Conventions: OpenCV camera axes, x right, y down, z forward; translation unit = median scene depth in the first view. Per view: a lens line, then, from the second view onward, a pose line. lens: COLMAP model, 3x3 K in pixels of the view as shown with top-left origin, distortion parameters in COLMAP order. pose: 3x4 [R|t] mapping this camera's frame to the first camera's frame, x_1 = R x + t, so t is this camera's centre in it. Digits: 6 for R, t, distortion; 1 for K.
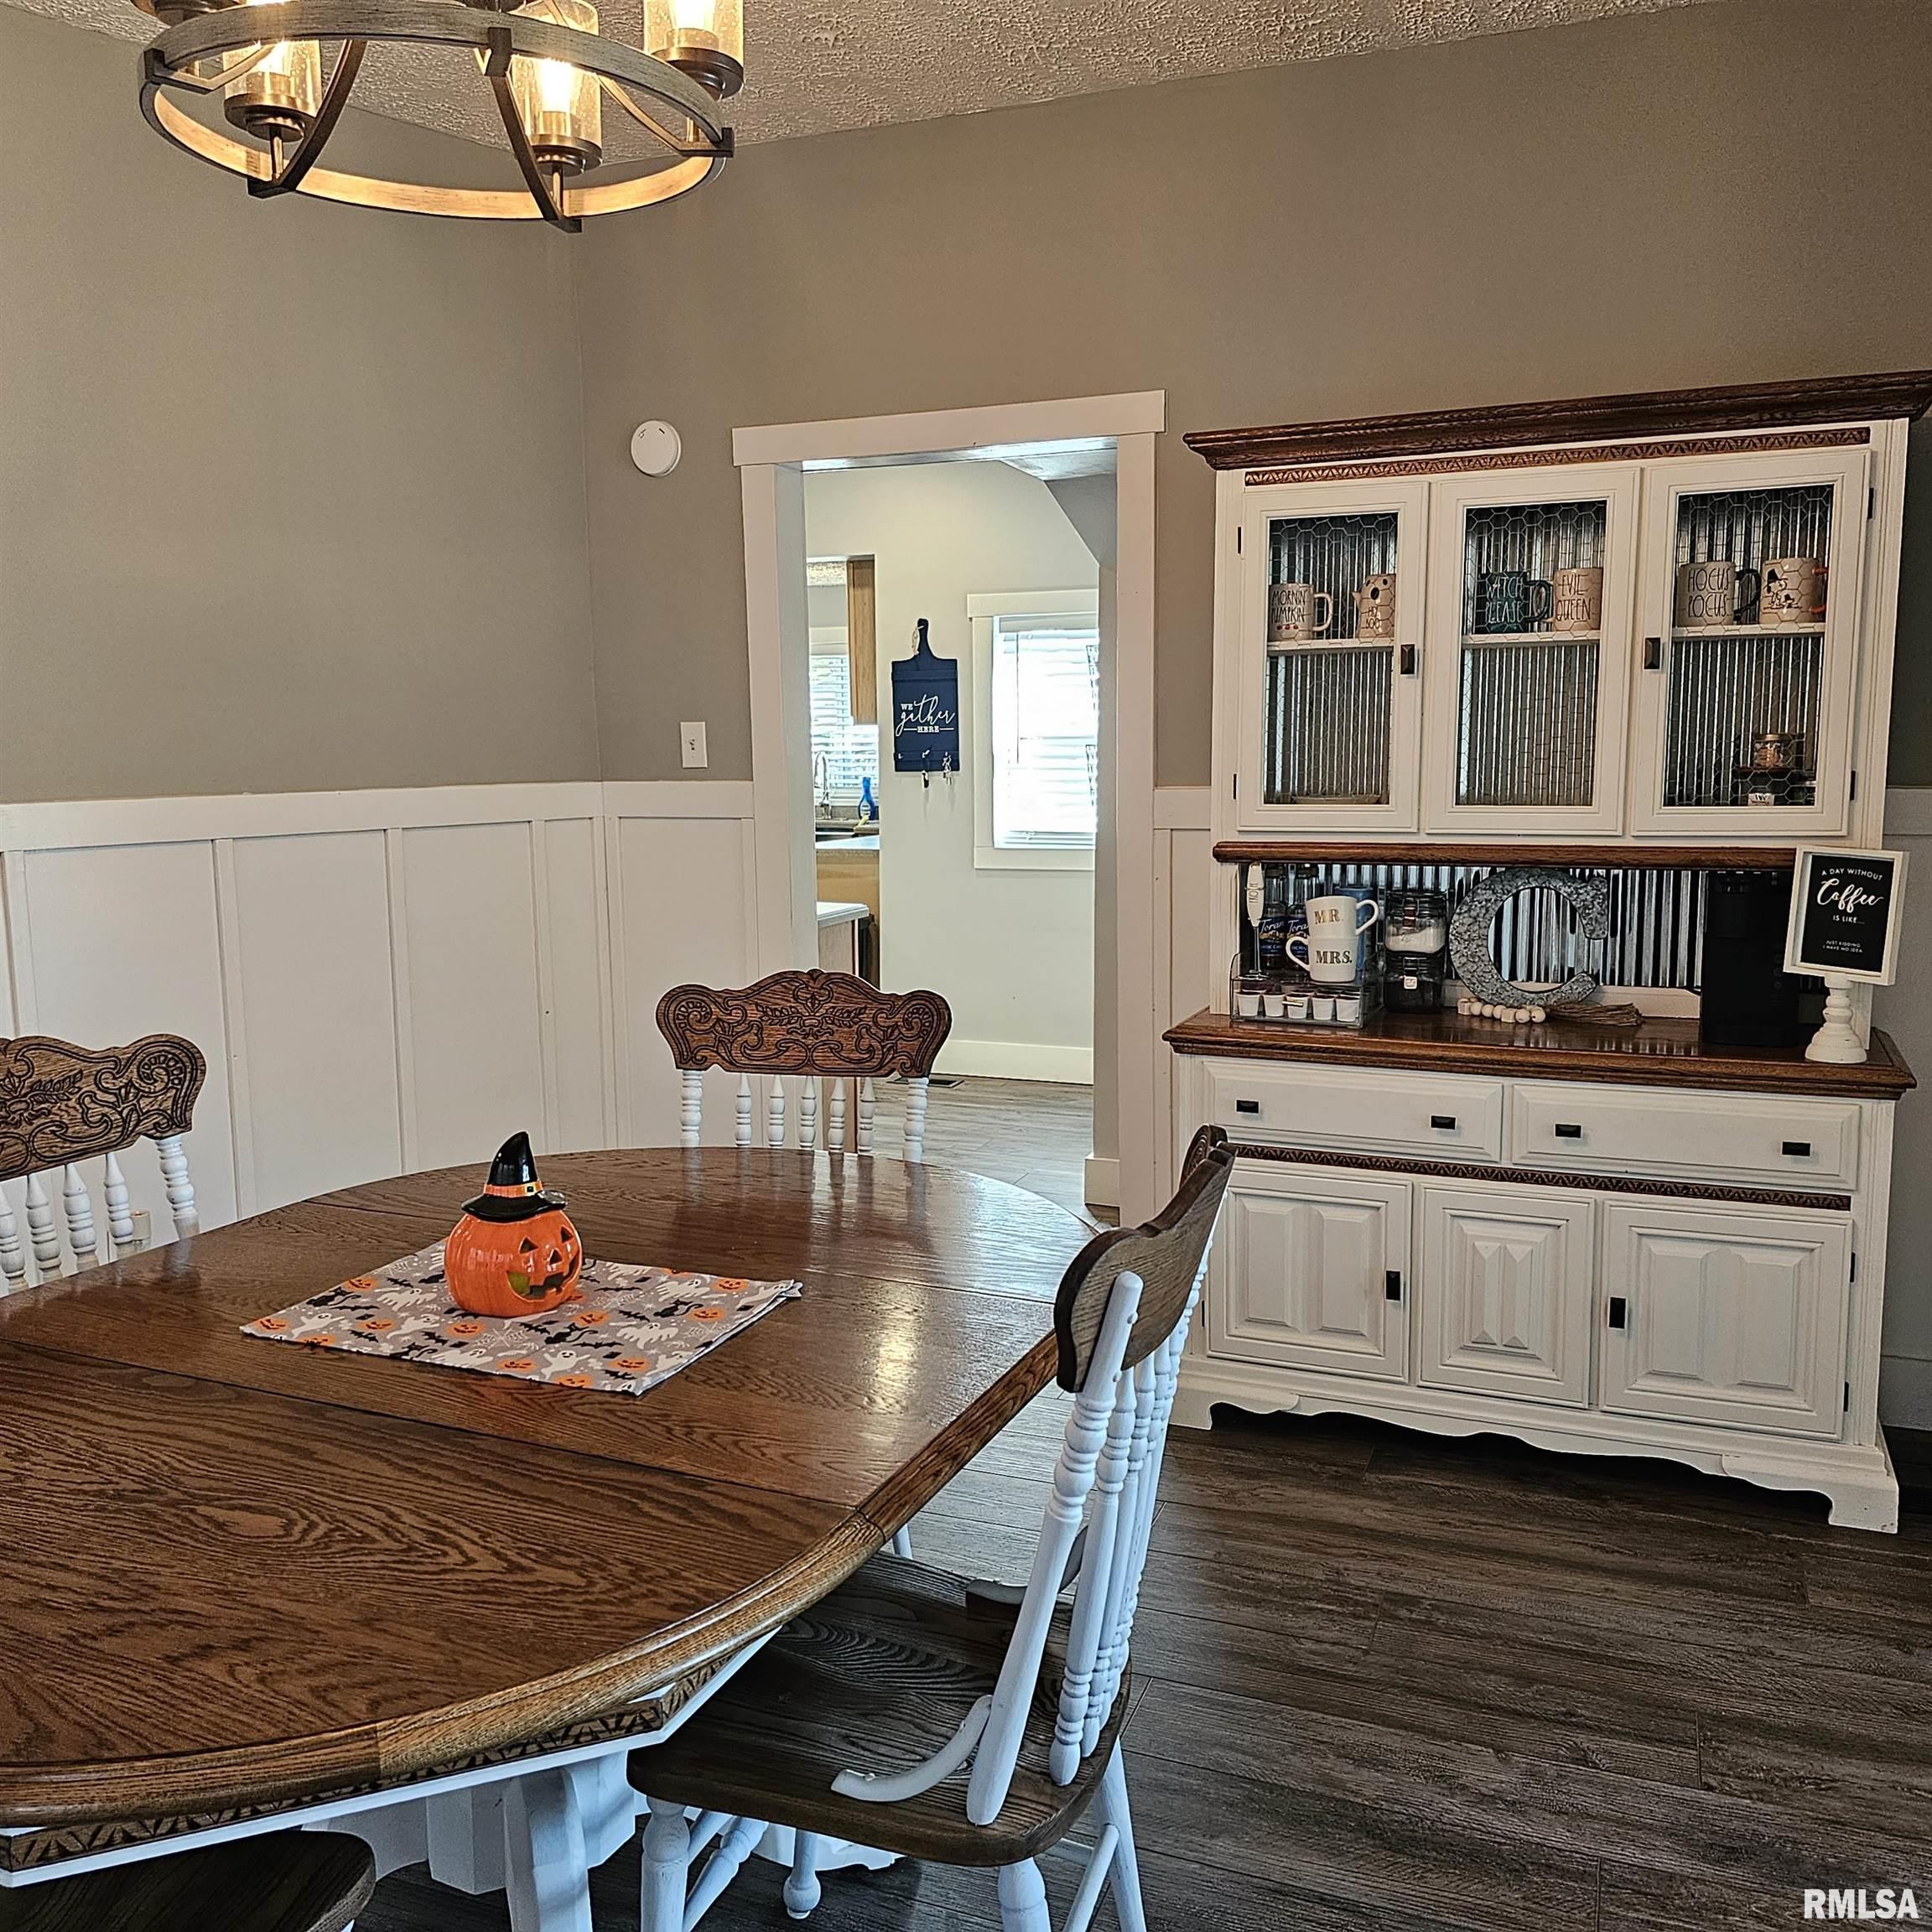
lens RADIAL K [[1740.3, 0, 966.0], [0, 1740.3, 966.0], [0, 0, 1]] dist [0.100838, -0.132378]
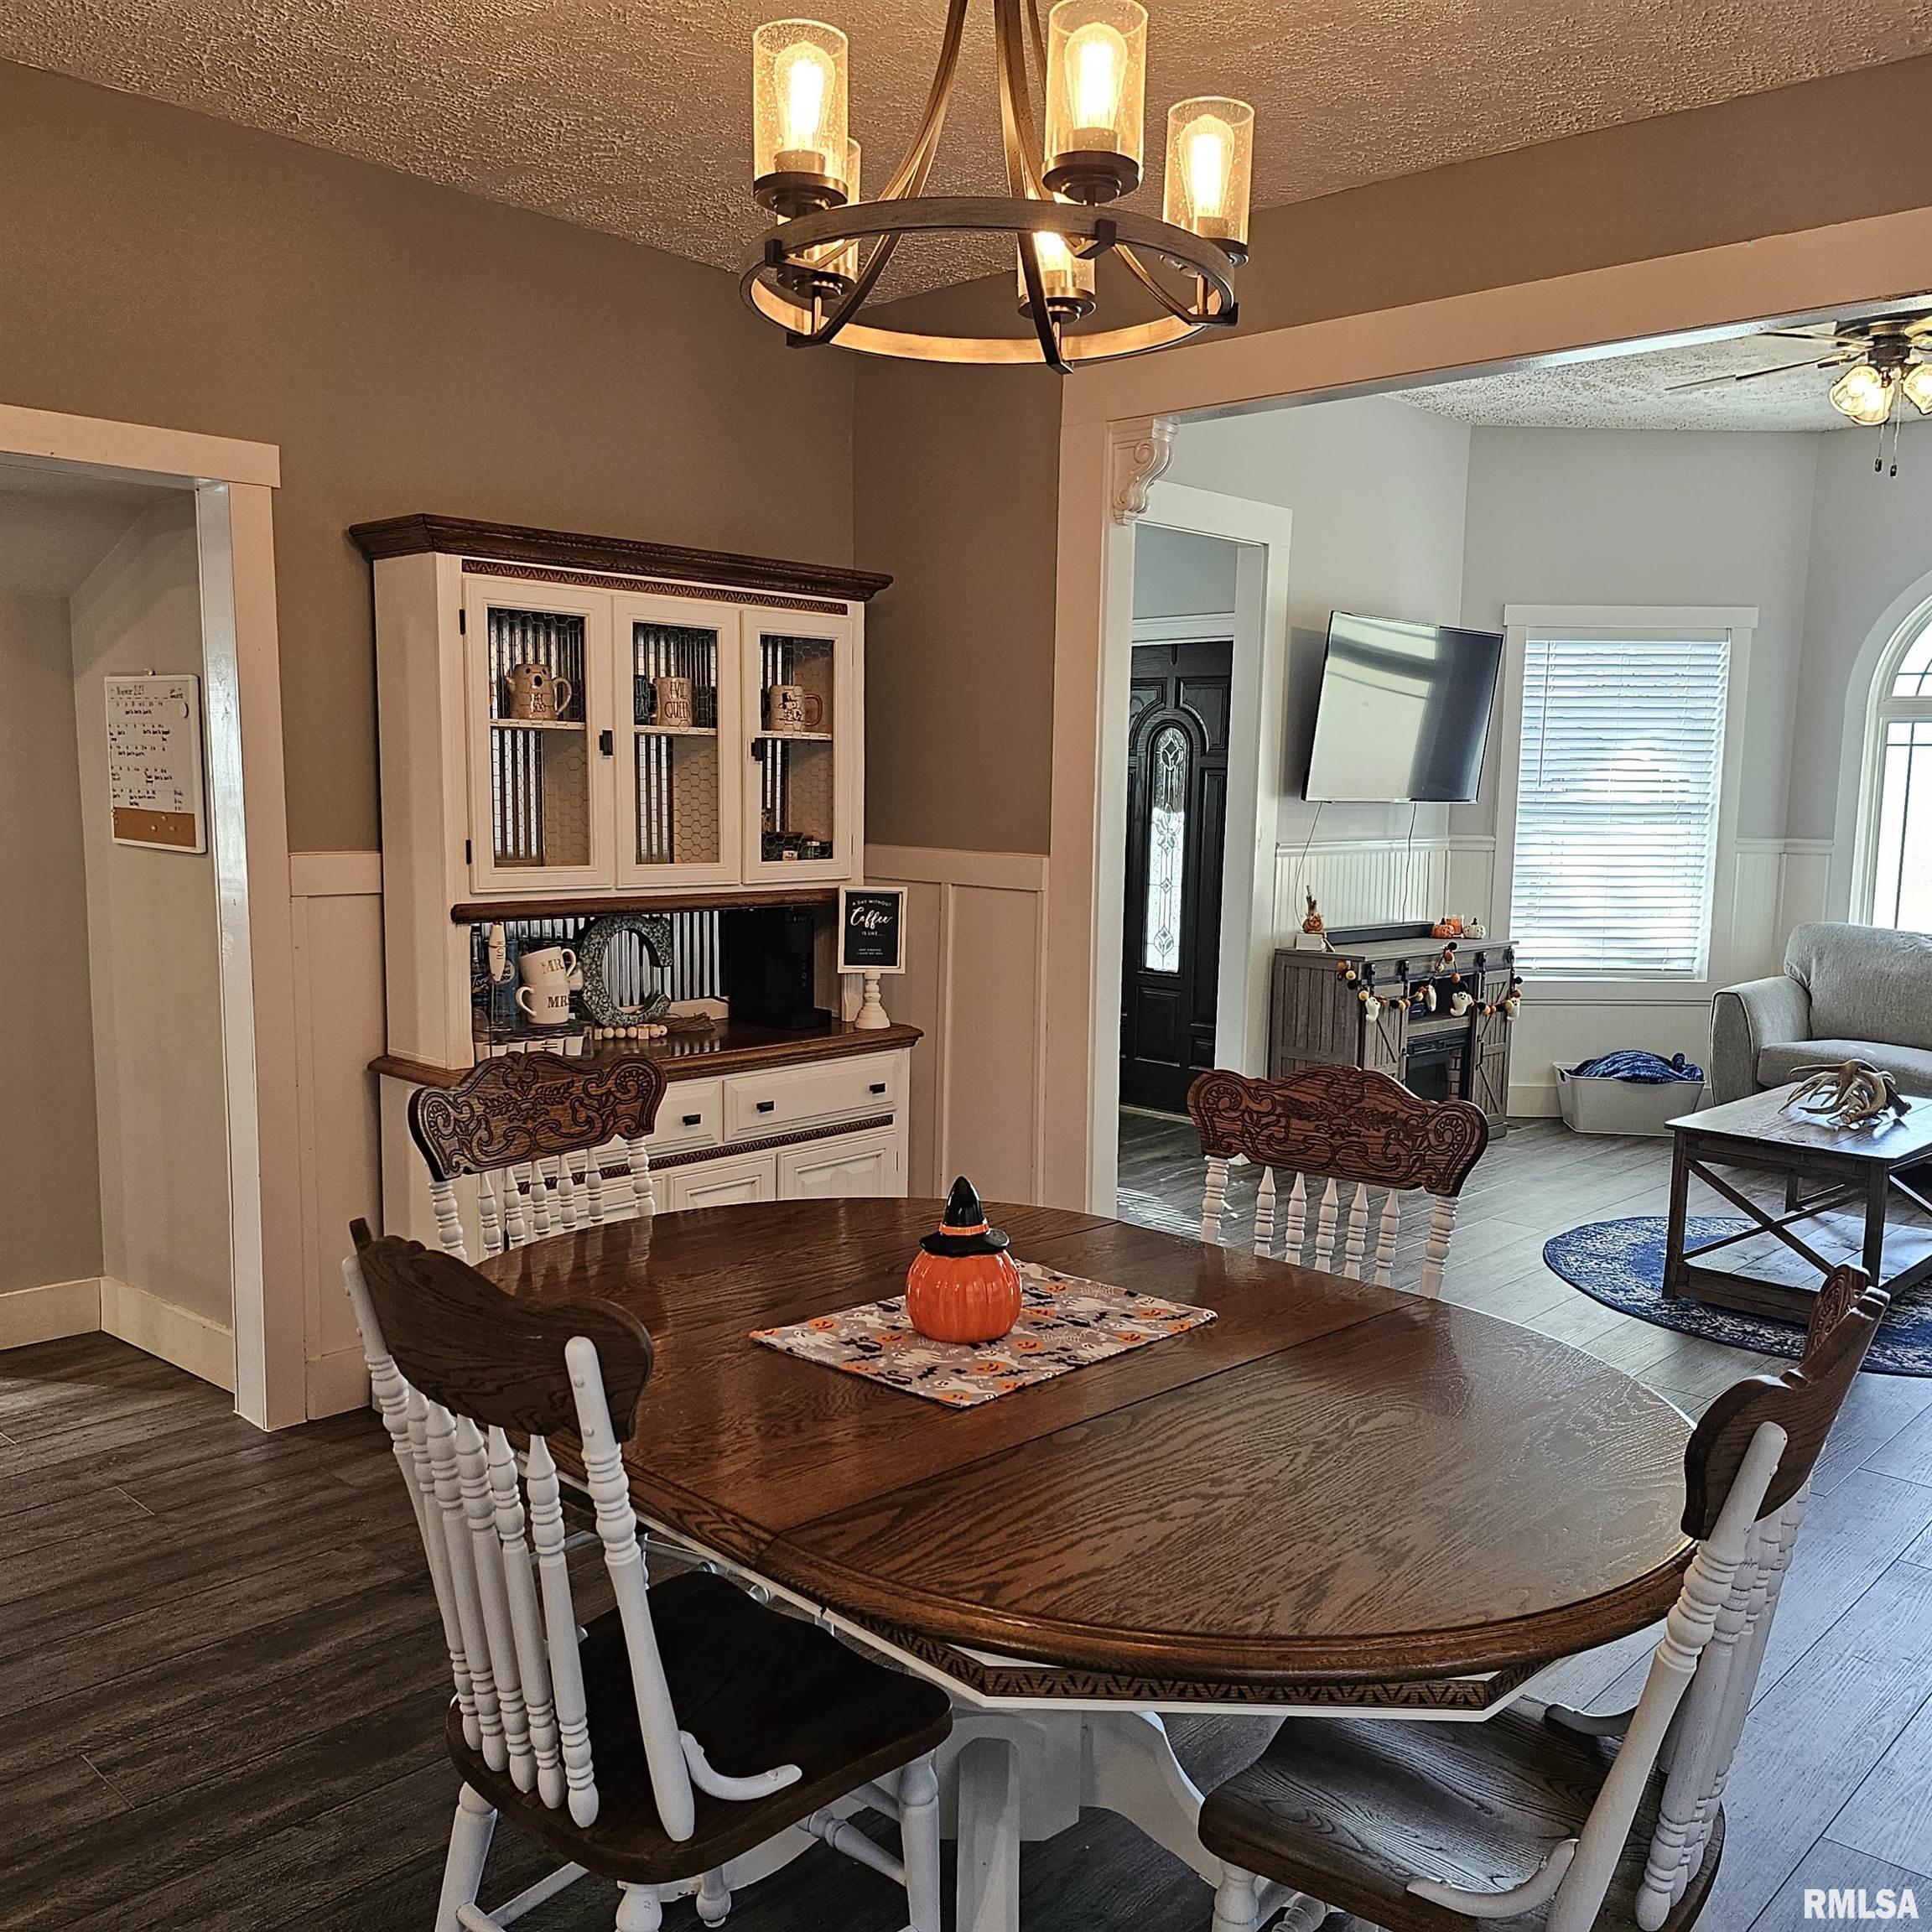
lens RADIAL K [[1733.9, 0, 968.5], [0, 1733.9, 1020.9], [0, 0, 1]] dist [0.135504, -0.292156]
pose [[0.353378, -0.114479, 0.928449, -0.853970], [0.107588, 0.990872, 0.081227, -0.063809], [-0.929273, 0.071186, 0.362469, 0.392795]]
